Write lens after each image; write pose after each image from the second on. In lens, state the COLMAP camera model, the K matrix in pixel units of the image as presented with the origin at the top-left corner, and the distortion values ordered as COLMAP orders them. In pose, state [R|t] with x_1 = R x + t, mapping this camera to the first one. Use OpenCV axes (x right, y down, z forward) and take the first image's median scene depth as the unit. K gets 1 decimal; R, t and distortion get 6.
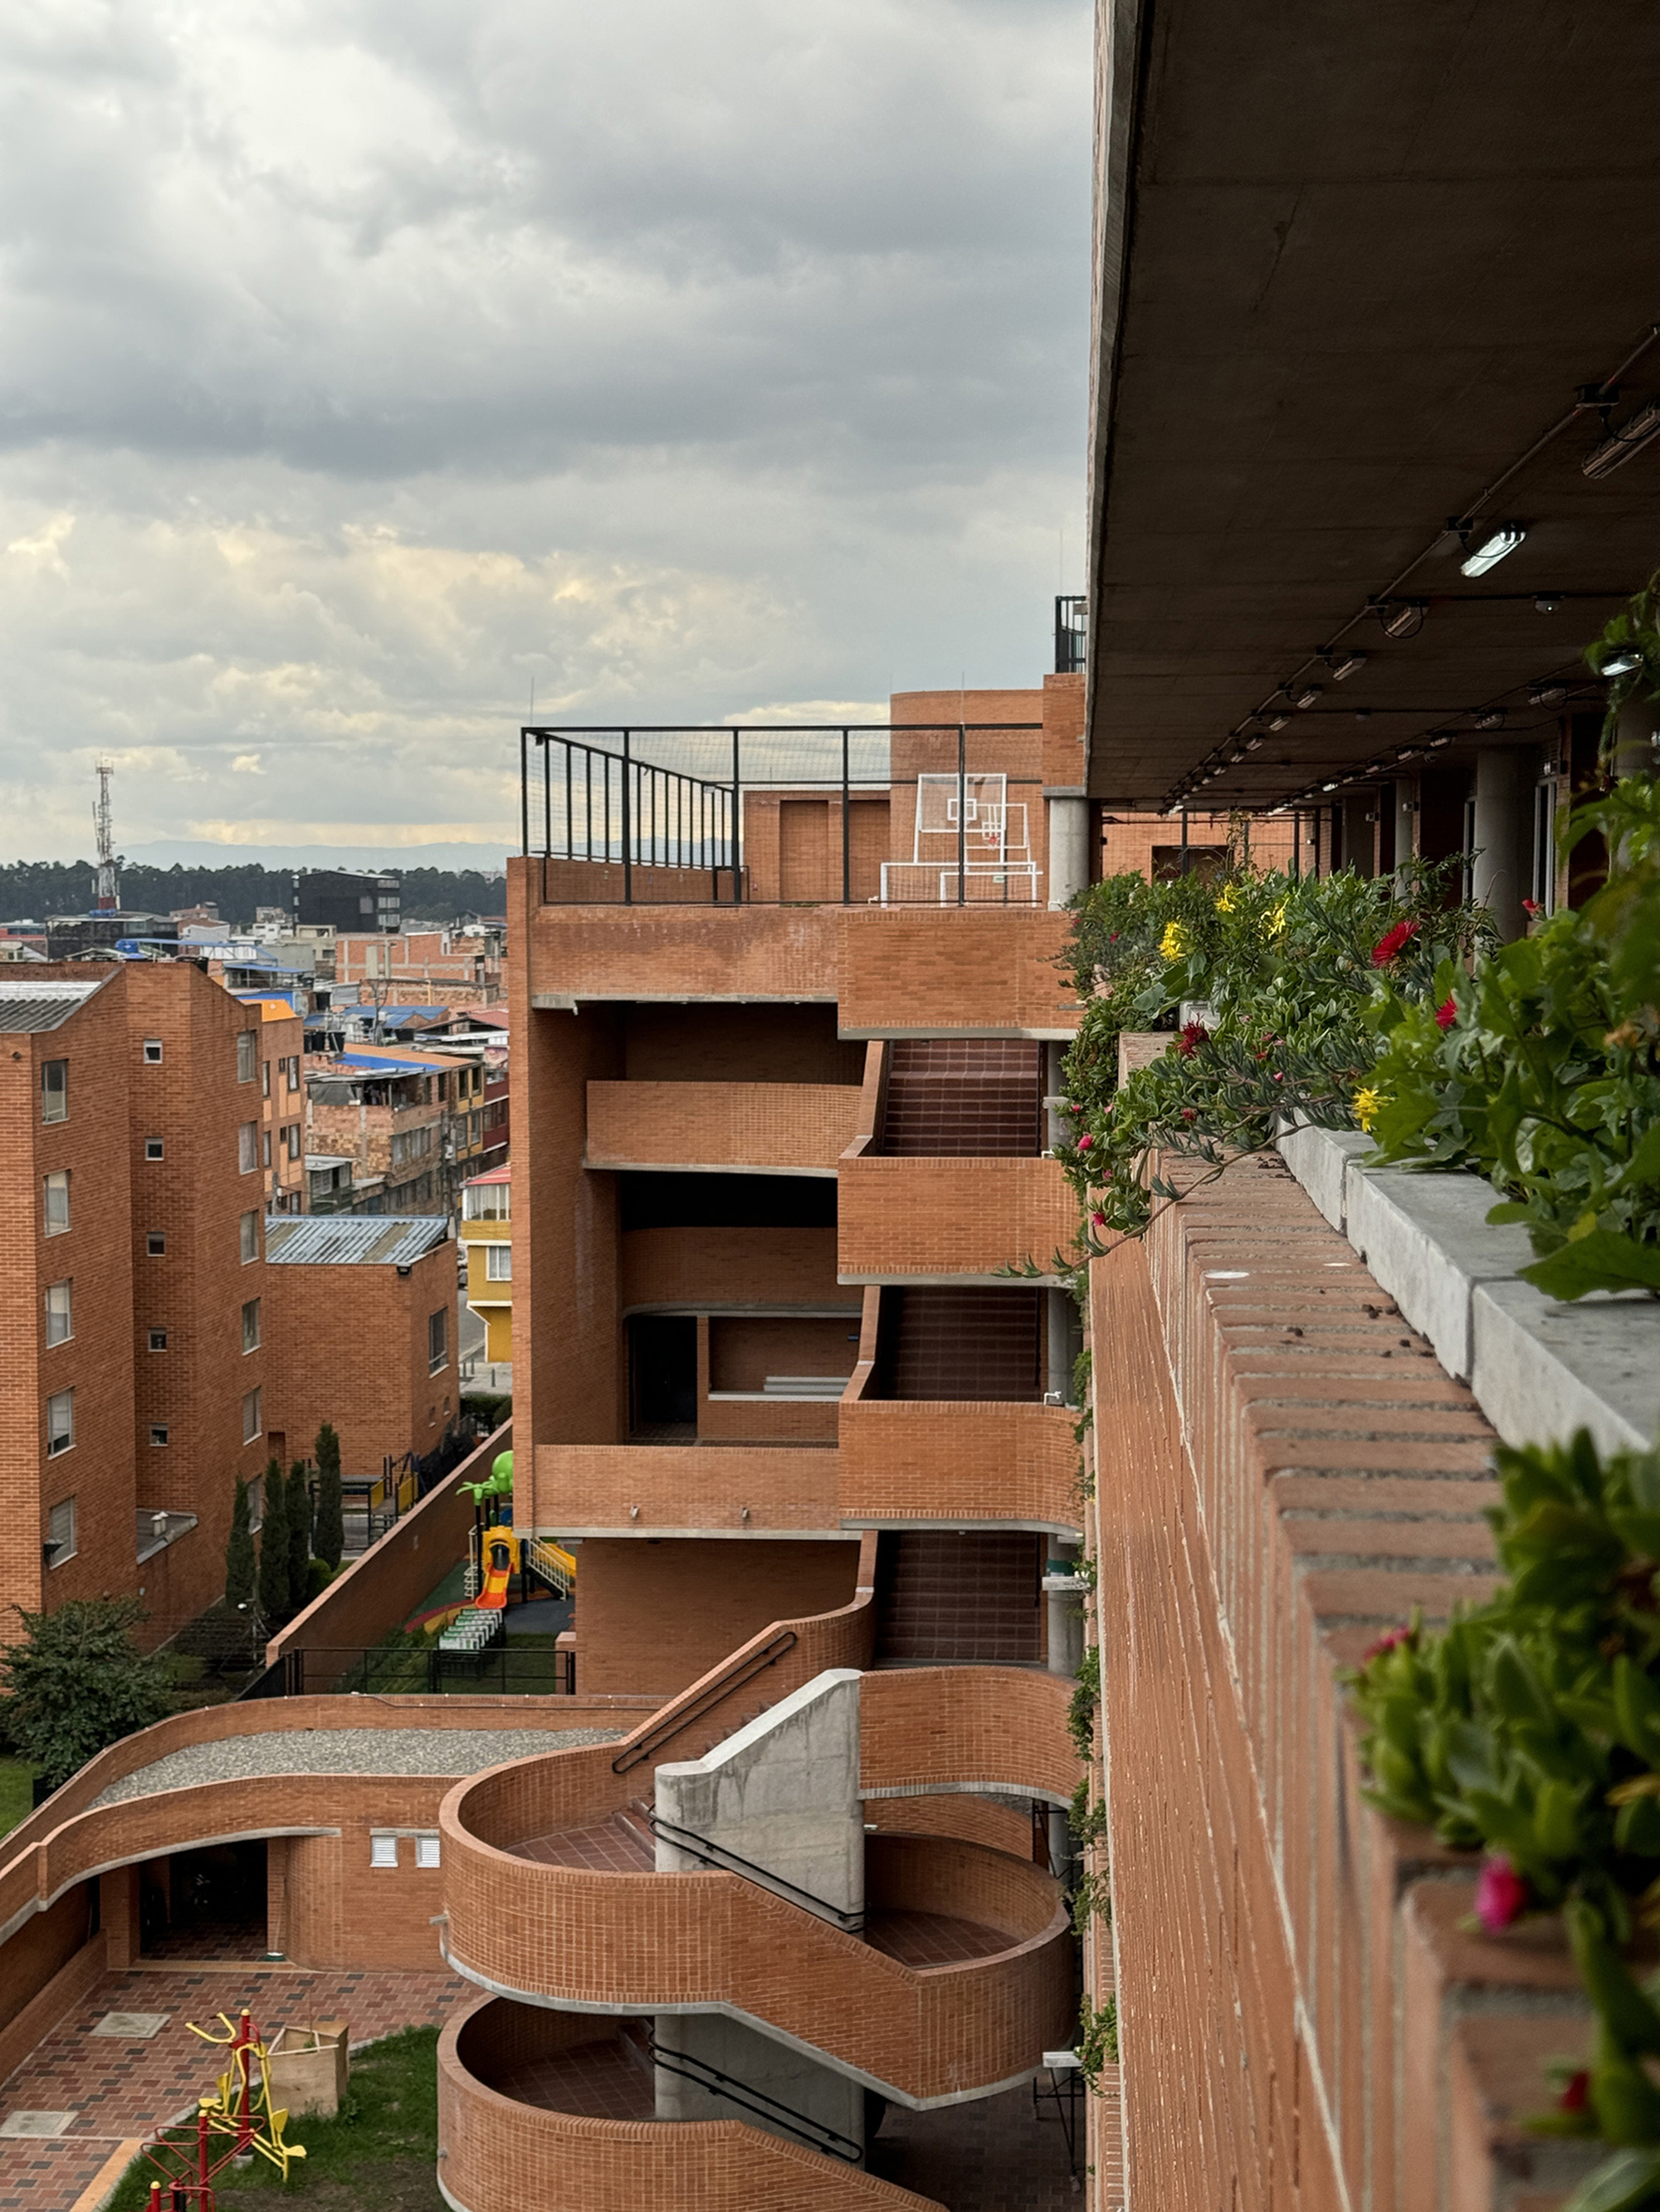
lens RADIAL K [[3065.4, 0, 830.0], [0, 3065.4, 1106.0], [0, 0, 1]] dist [0.146829, -0.026542]
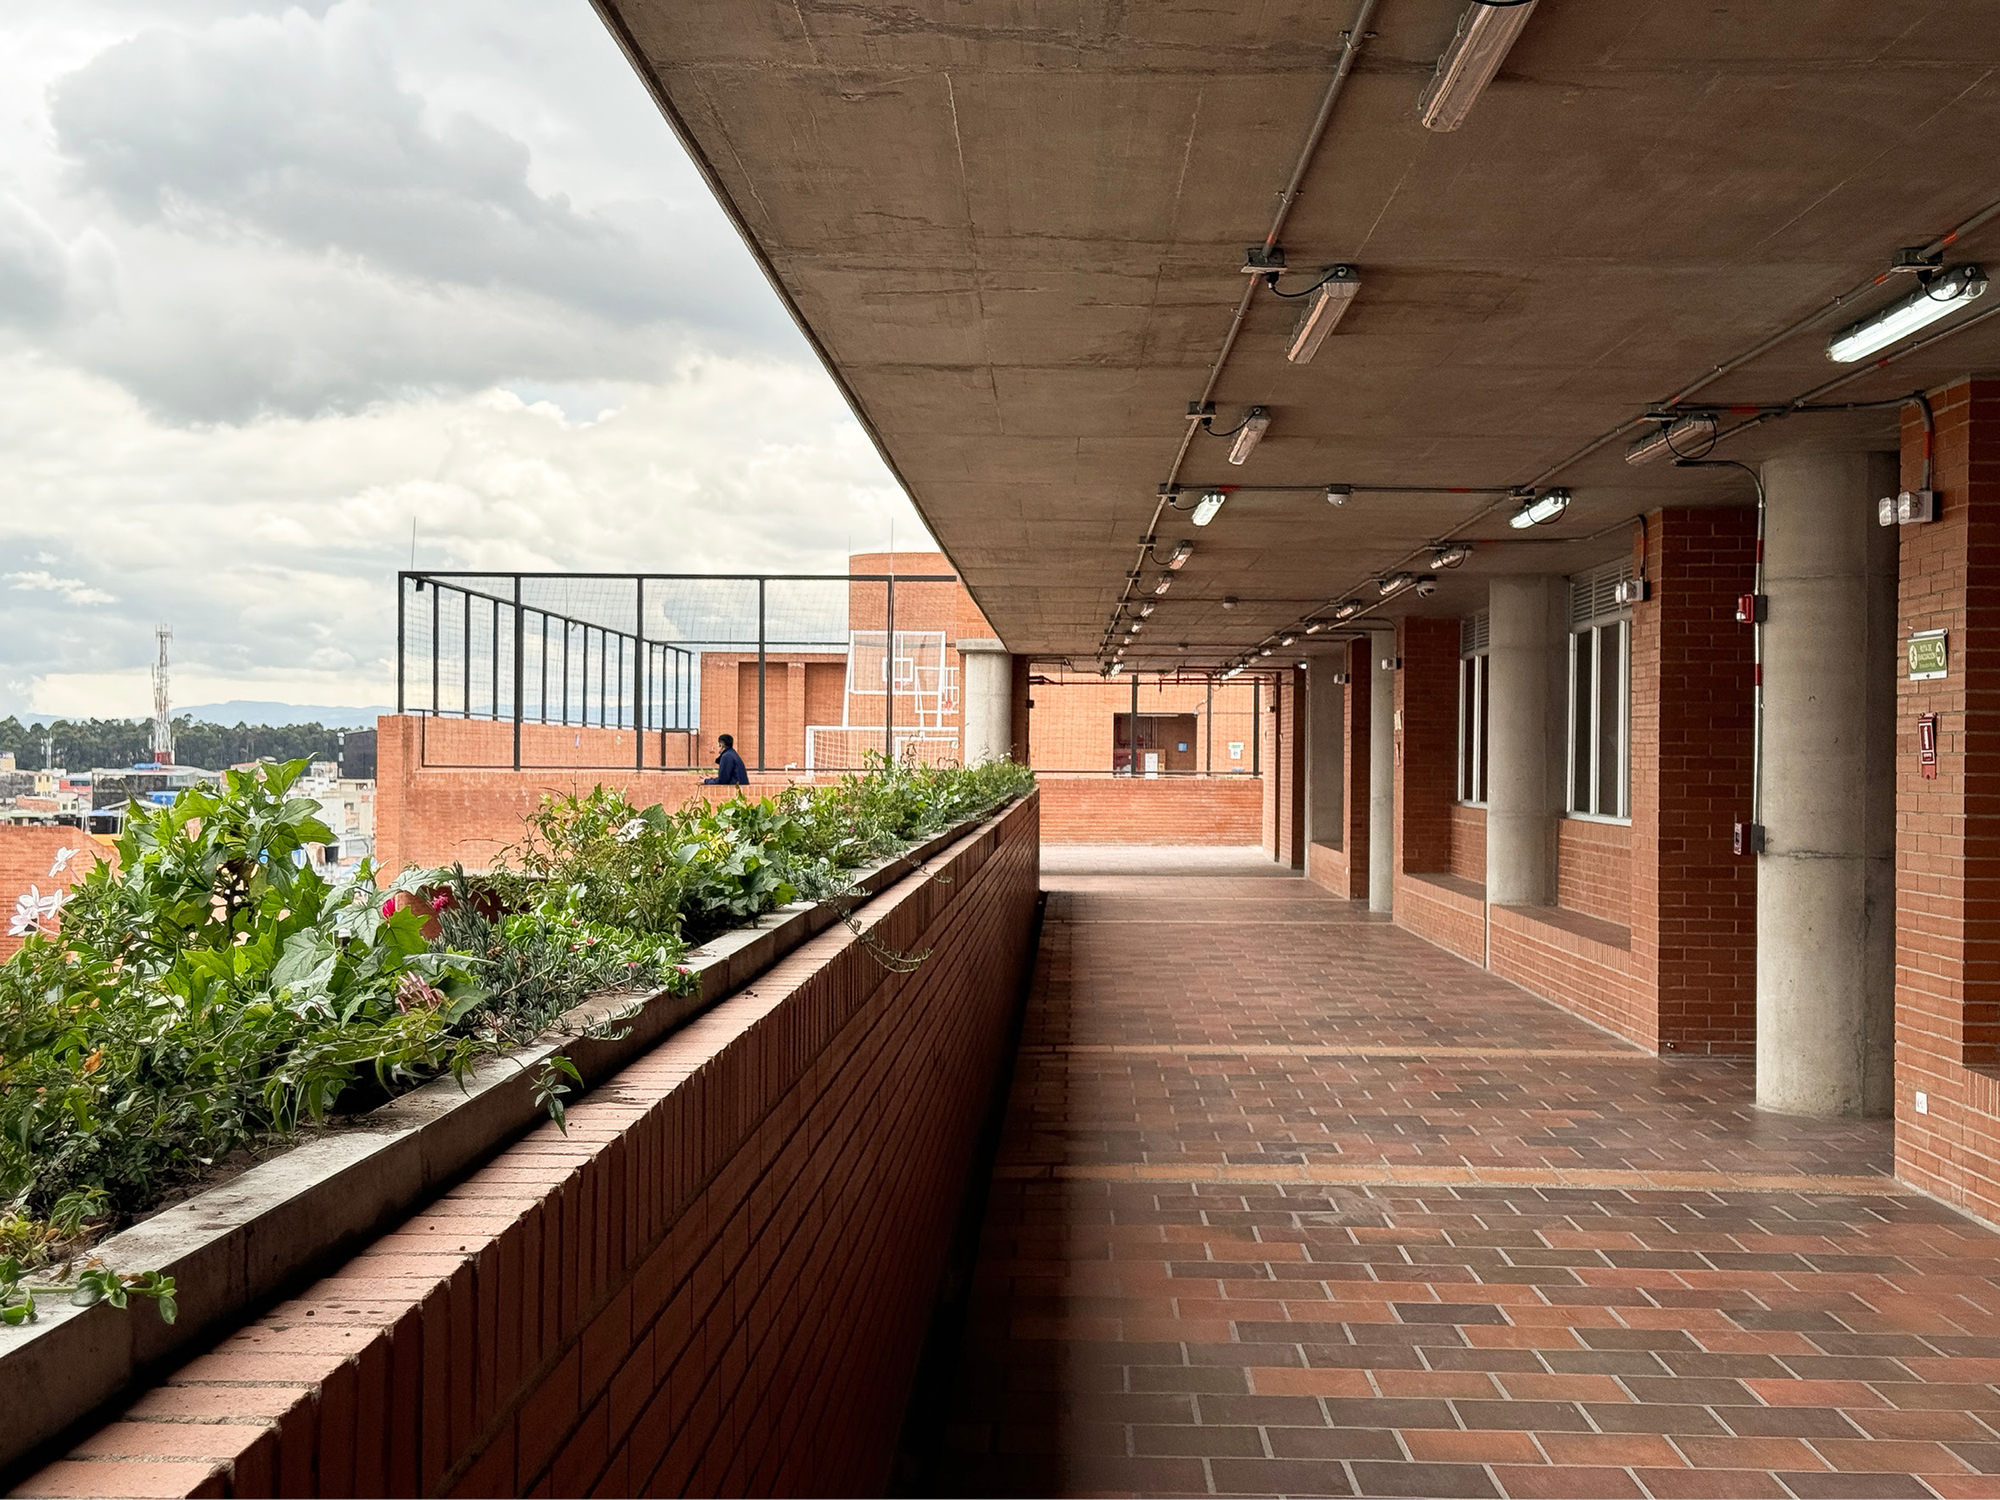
lens RADIAL K [[2771.6, 0, 1000.0], [0, 2771.6, 750.0], [0, 0, 1]] dist [0.146829, -0.026542]
pose [[0.998451, 0.011668, 0.054400, 0.031342], [-0.007772, 0.997426, -0.071278, -0.014961], [-0.055092, 0.070745, 0.995972, 0.189036]]
